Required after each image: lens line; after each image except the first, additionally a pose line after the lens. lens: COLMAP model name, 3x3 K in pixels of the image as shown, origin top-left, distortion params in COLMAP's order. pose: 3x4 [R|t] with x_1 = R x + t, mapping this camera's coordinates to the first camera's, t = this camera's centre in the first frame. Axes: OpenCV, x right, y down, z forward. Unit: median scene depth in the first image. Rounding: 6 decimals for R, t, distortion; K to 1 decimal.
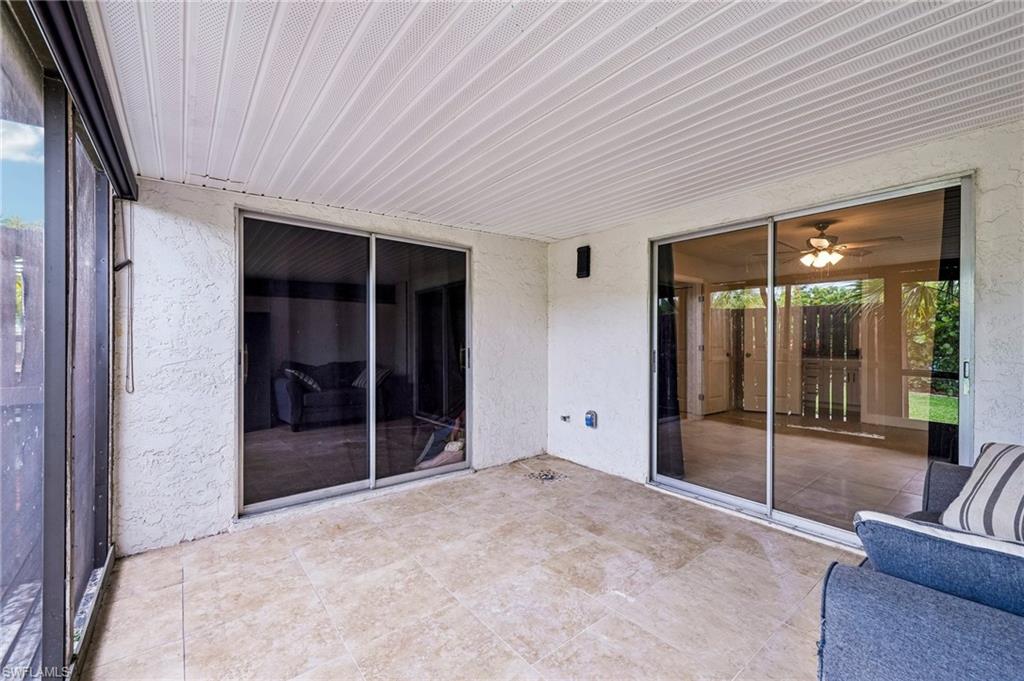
lens RADIAL K [[430.0, 0, 512.0], [0, 430.0, 340.5], [0, 0, 1]] dist [-0.000738, -0.000299]
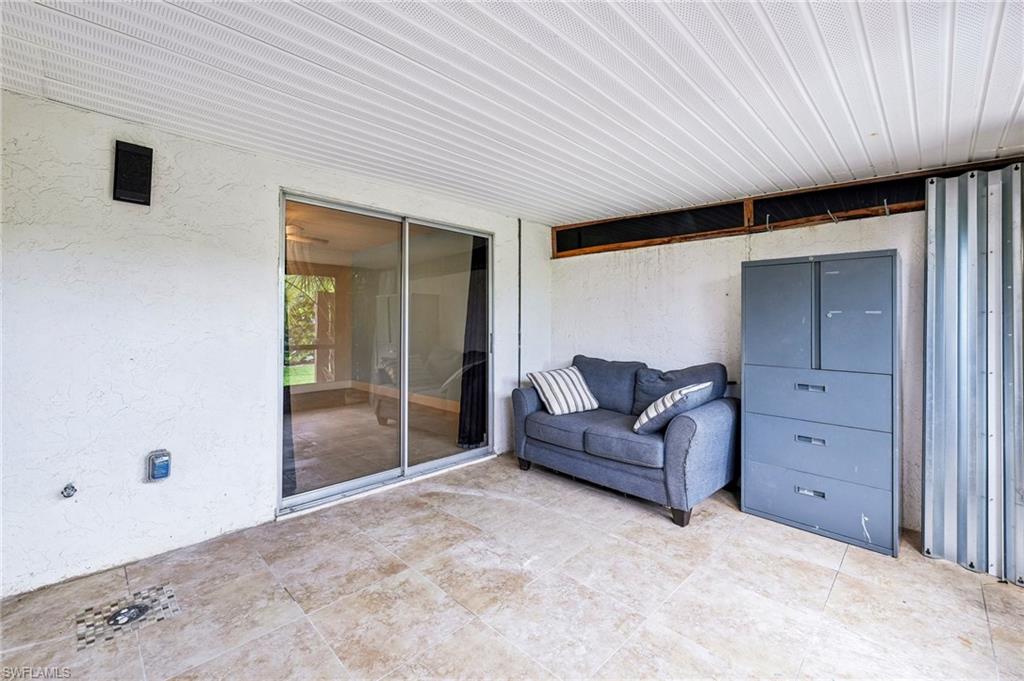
lens RADIAL K [[428.9, 0, 514.0], [0, 428.9, 320.8], [0, 0, 1]] dist [0.000715, -0.000816]
pose [[-0.131357, 0.002767, 0.991331, -0.598723], [-0.005216, 0.999980, -0.003483, -0.005007], [-0.991321, -0.005628, -0.131340, 0.880393]]
